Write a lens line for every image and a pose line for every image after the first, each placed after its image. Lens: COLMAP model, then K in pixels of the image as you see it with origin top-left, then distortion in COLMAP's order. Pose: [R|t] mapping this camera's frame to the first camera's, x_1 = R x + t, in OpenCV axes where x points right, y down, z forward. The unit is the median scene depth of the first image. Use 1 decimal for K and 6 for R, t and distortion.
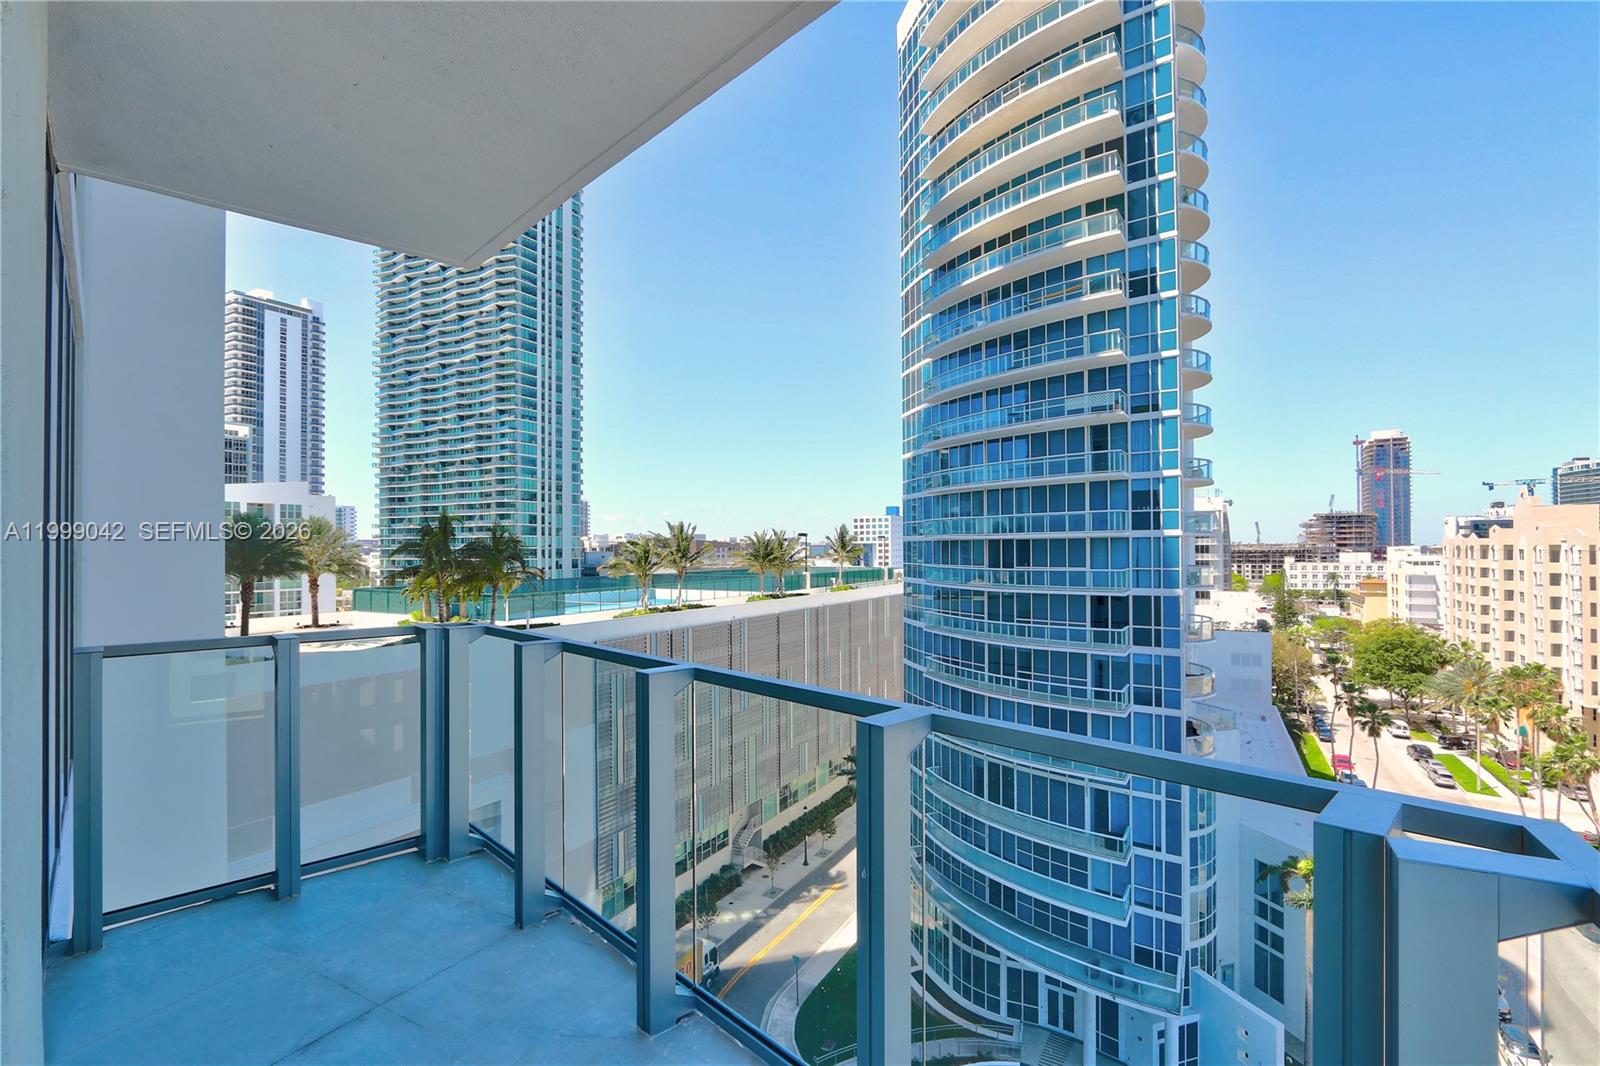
lens RADIAL K [[738.0, 0, 798.3], [0, 738.0, 540.6], [0, 0, 1]] dist [-0.001140, -0.000605]
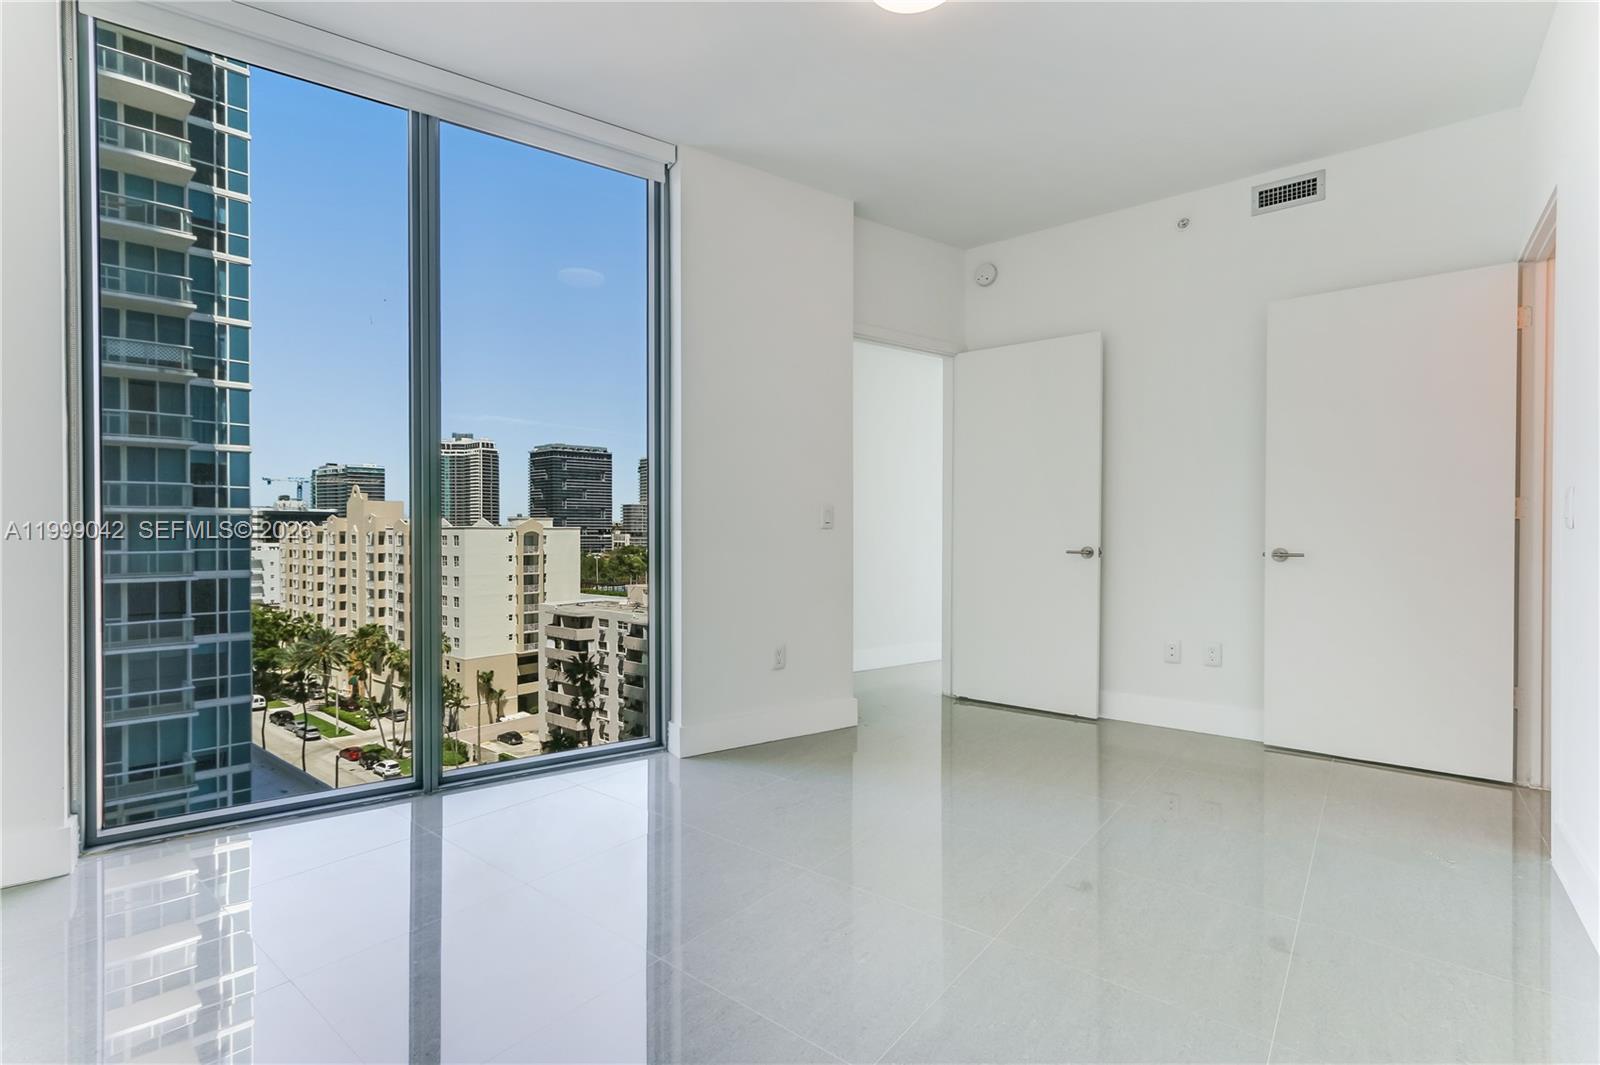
lens RADIAL K [[738.0, 0, 798.3], [0, 738.0, 540.1], [0, 0, 1]] dist [-0.001140, -0.000605]
pose [[0.164831, -0.003983, 0.986314, -0.114349], [-0.010650, 0.999926, 0.005818, 0.004907], [-0.986264, -0.011463, 0.164777, 0.048621]]
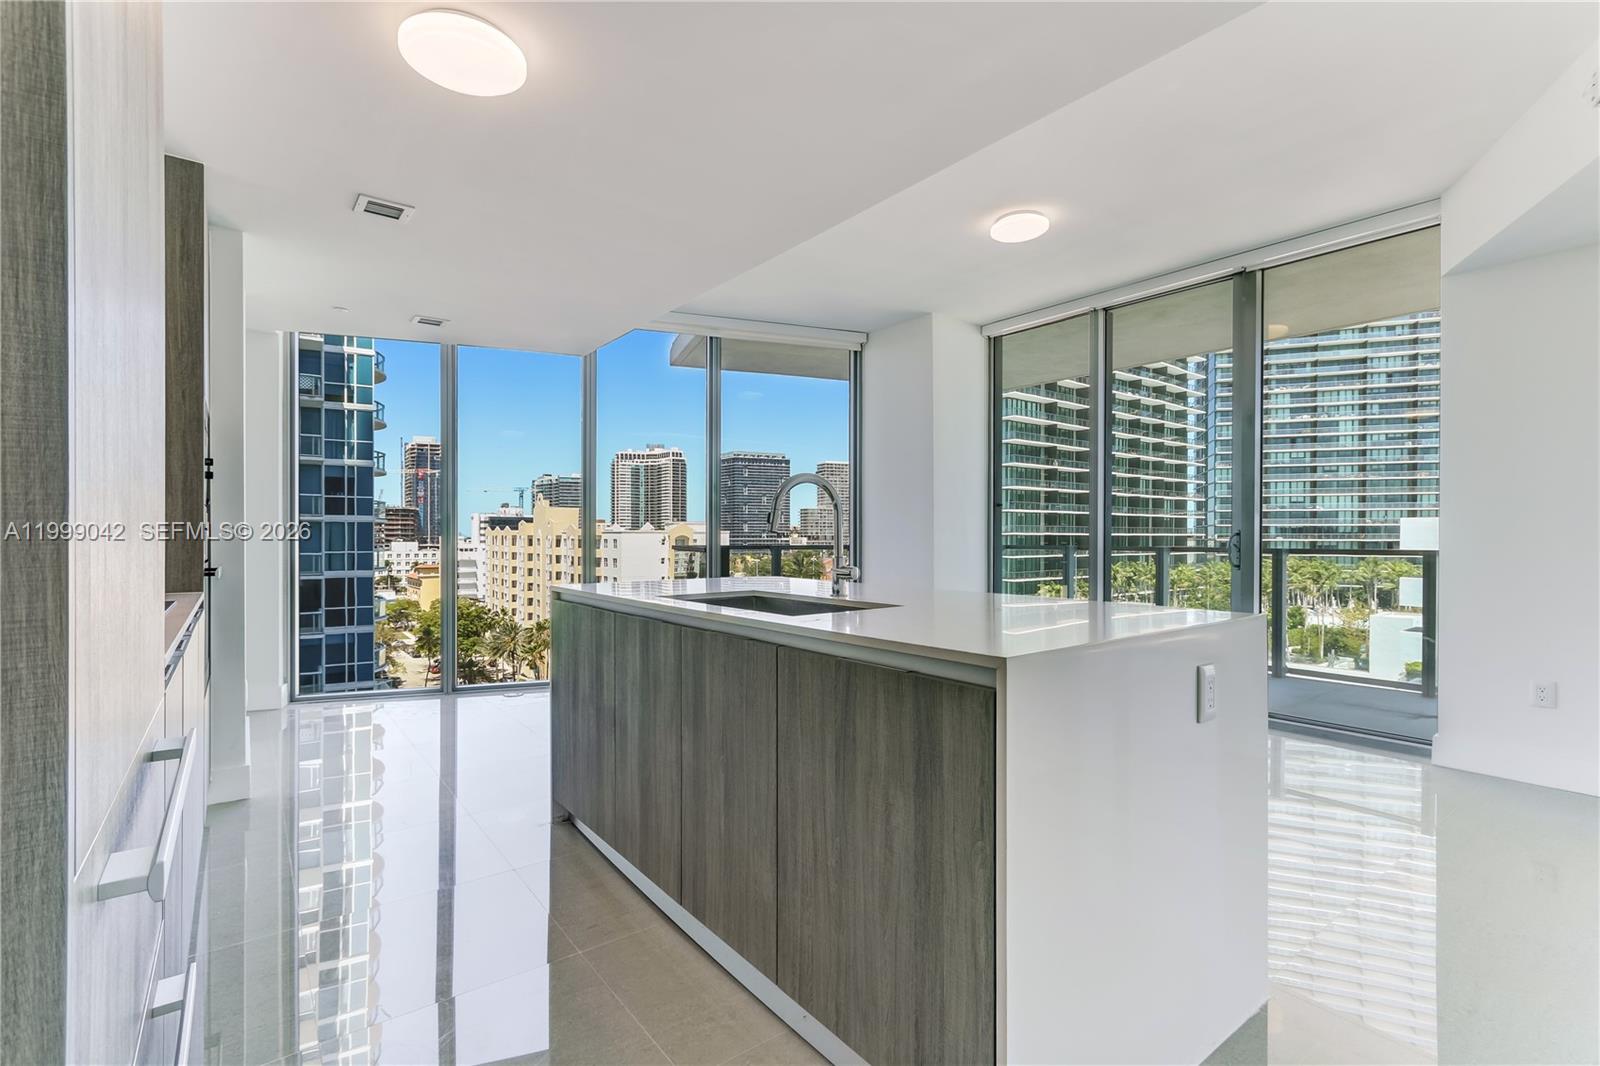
lens RADIAL K [[738.0, 0, 798.3], [0, 738.0, 540.6], [0, 0, 1]] dist [-0.001140, -0.000605]
pose [[0.403097, 0.000774, 0.915157, -0.082024], [-0.012553, 0.999910, 0.004683, 0.003320], [-0.915071, -0.013376, 0.403070, -0.004636]]
